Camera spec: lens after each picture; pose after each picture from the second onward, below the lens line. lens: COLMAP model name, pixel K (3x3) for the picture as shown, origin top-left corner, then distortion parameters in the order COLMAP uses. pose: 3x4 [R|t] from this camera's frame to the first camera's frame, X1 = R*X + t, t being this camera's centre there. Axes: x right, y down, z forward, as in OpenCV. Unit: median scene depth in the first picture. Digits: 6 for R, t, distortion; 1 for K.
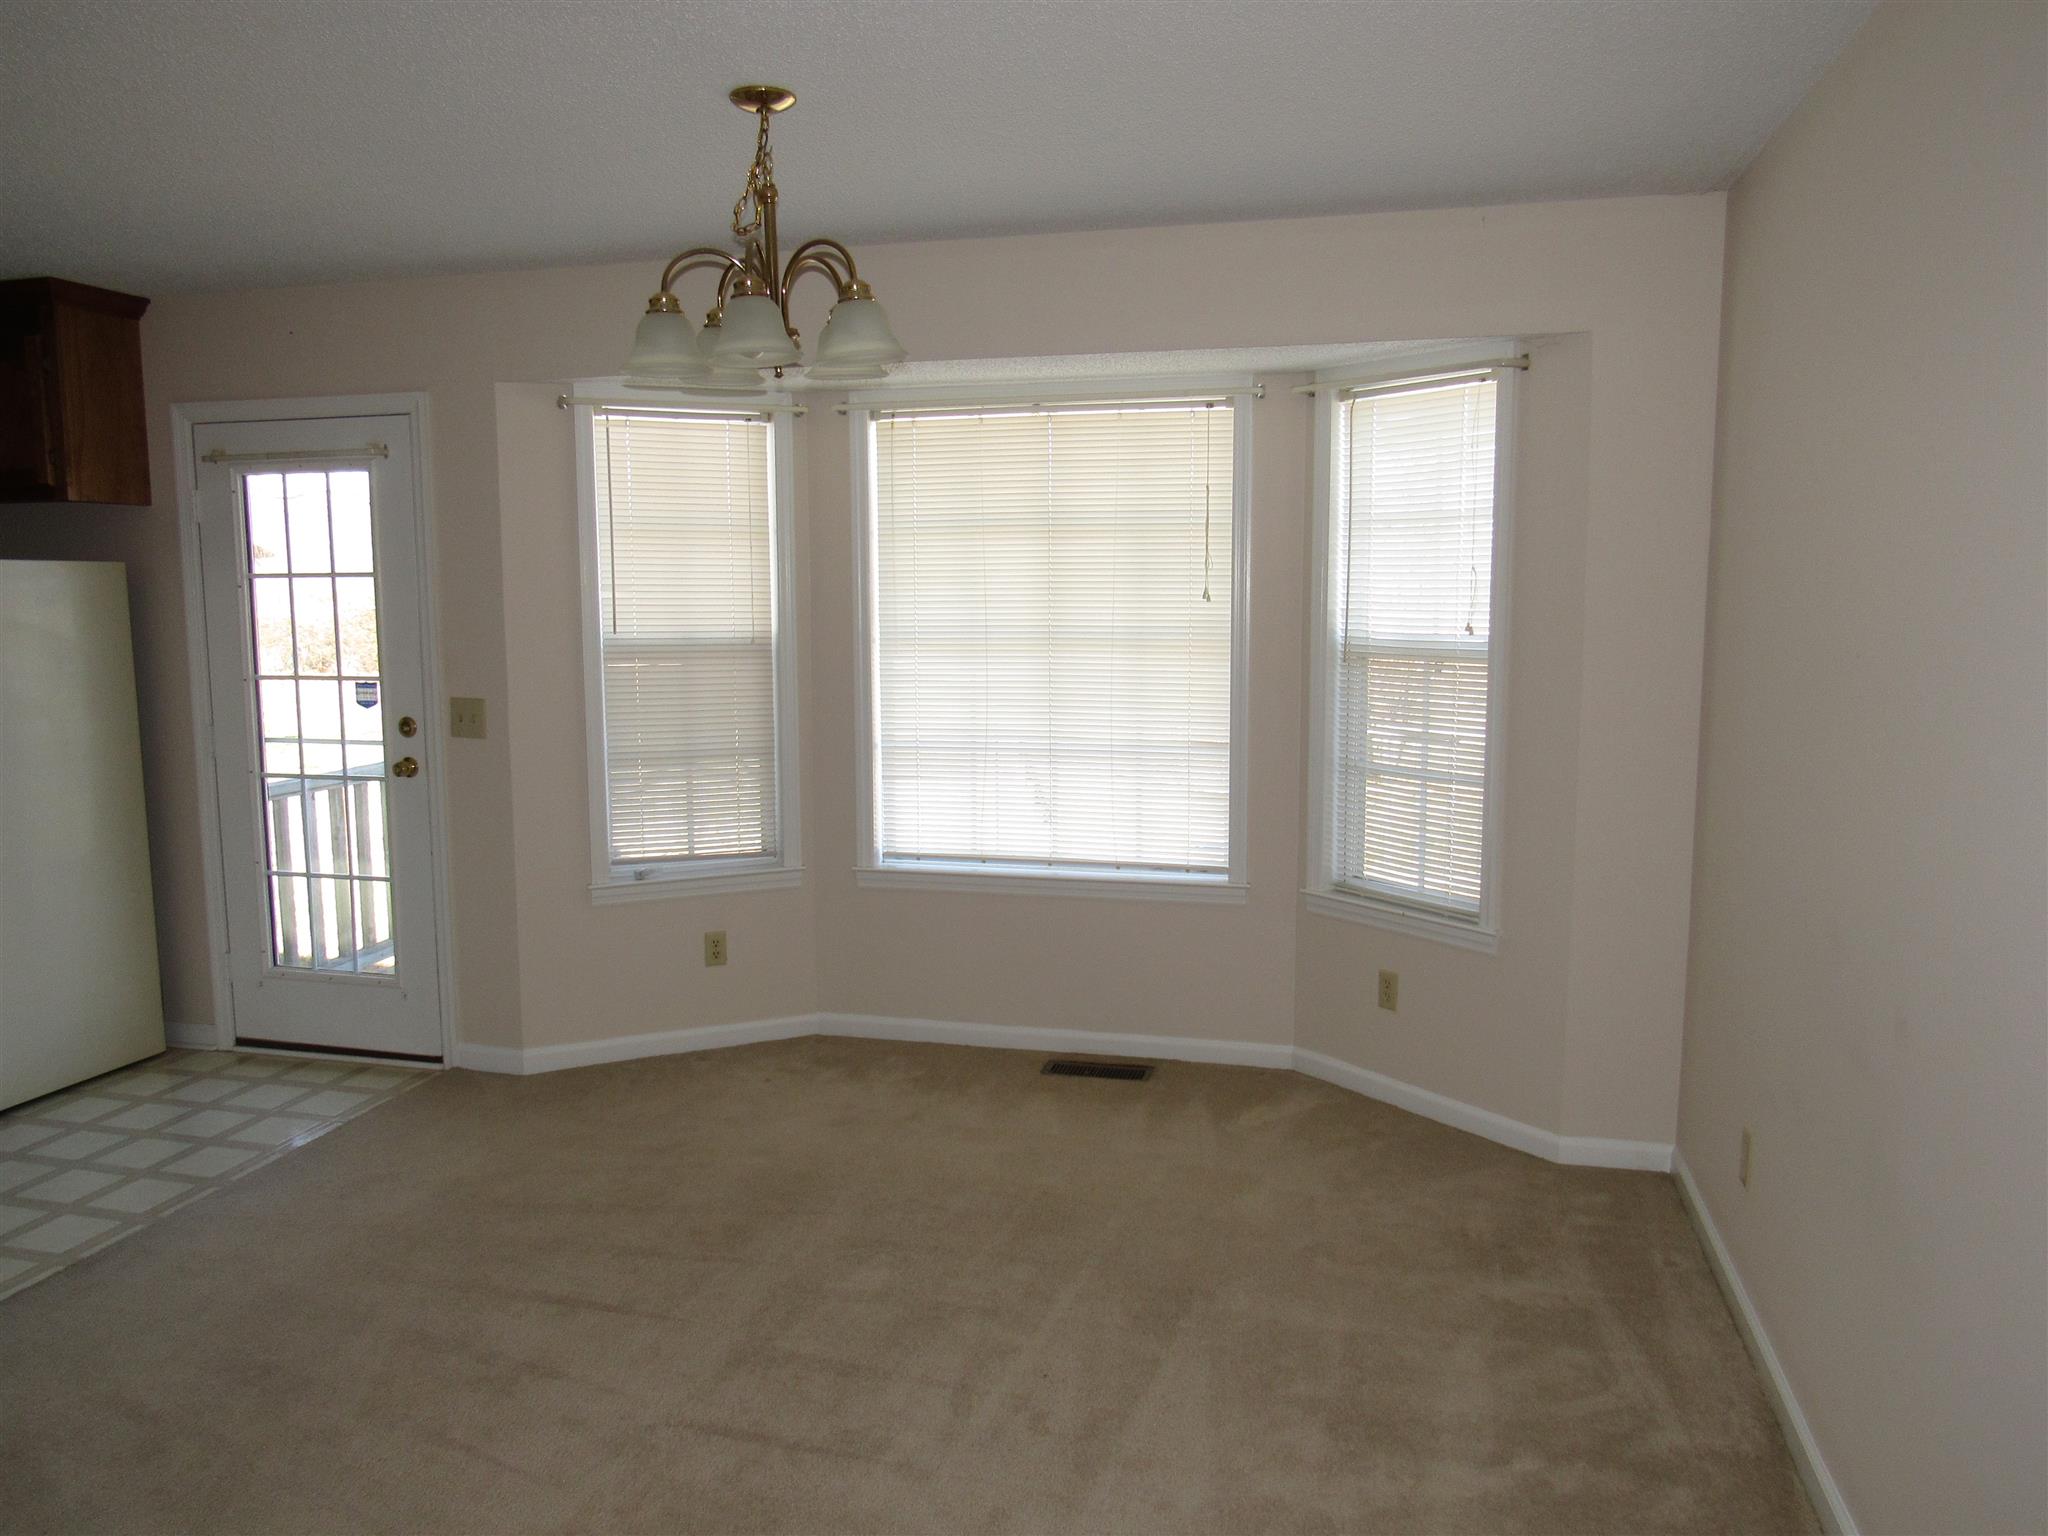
lens RADIAL K [[1475.6, 0, 1024.2], [0, 1475.6, 771.5], [0, 0, 1]] dist [-0.012101, 0.000875]
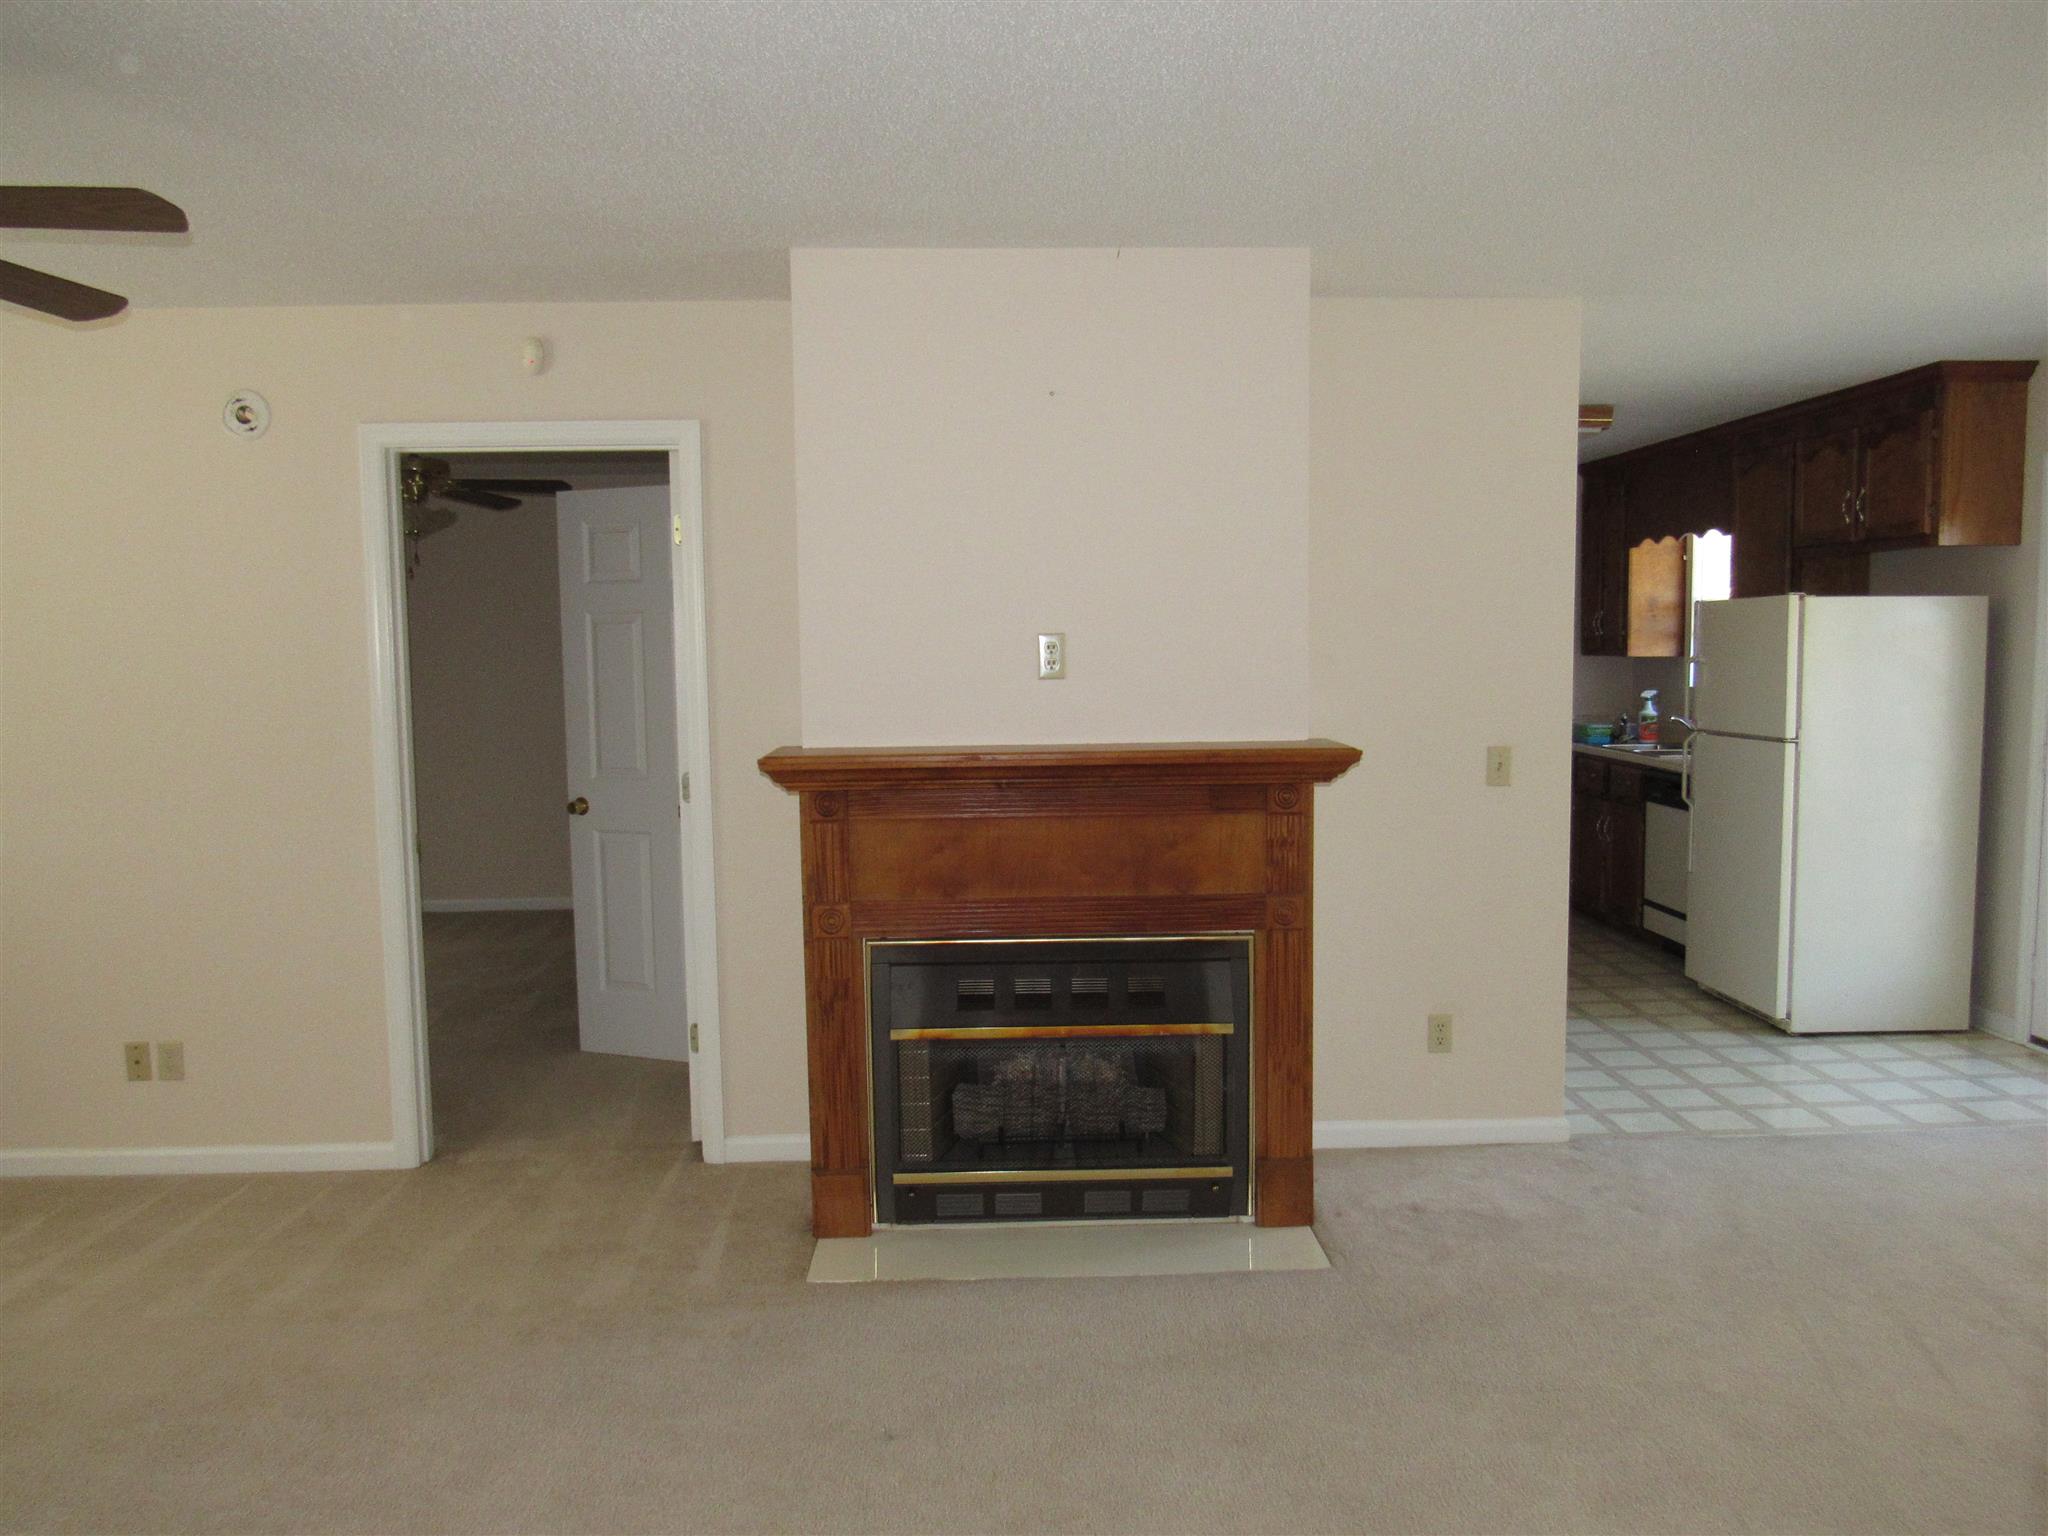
lens RADIAL K [[1475.6, 0, 1024.2], [0, 1475.6, 771.5], [0, 0, 1]] dist [-0.012101, 0.000875]
pose [[0.290324, 0.087620, -0.952909, 0.274525], [-0.109604, 0.992291, 0.057848, 0.009016], [0.950631, 0.087648, 0.297689, -0.039862]]
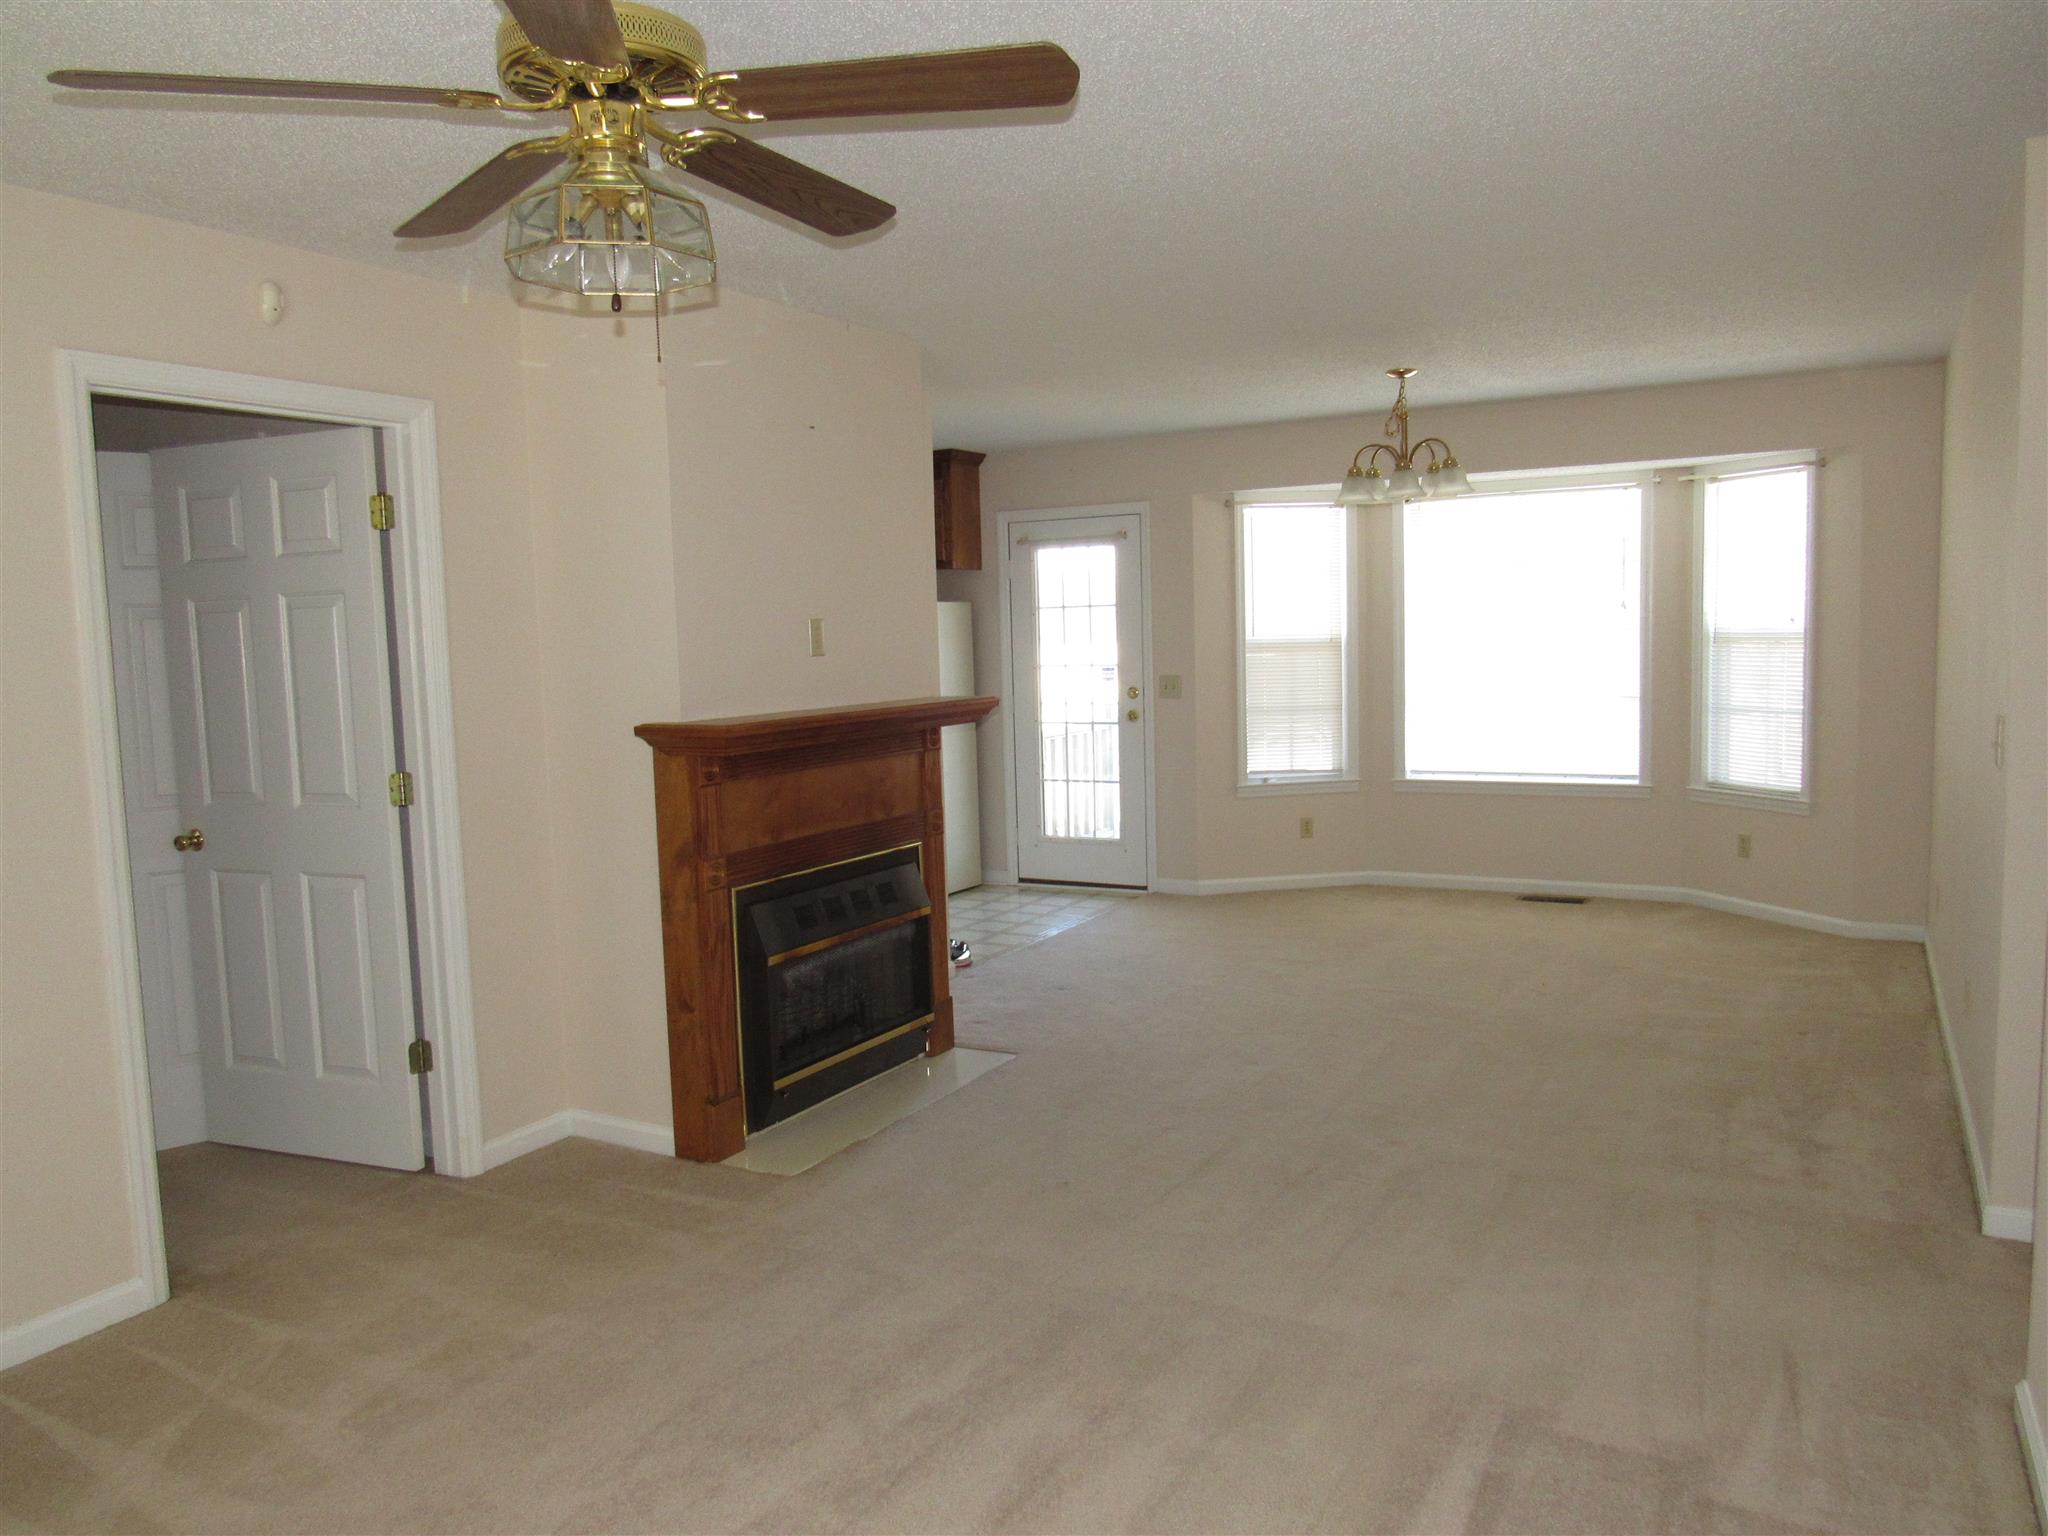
lens RADIAL K [[1487.6, 0, 1032.0], [0, 1487.6, 762.9], [0, 0, 1]] dist [-0.006399, -0.003069]
pose [[0.968179, 0.000222, -0.250259, -0.095102], [-0.007727, 0.999549, -0.029004, 0.103796], [0.250140, 0.030015, 0.967744, -0.721812]]
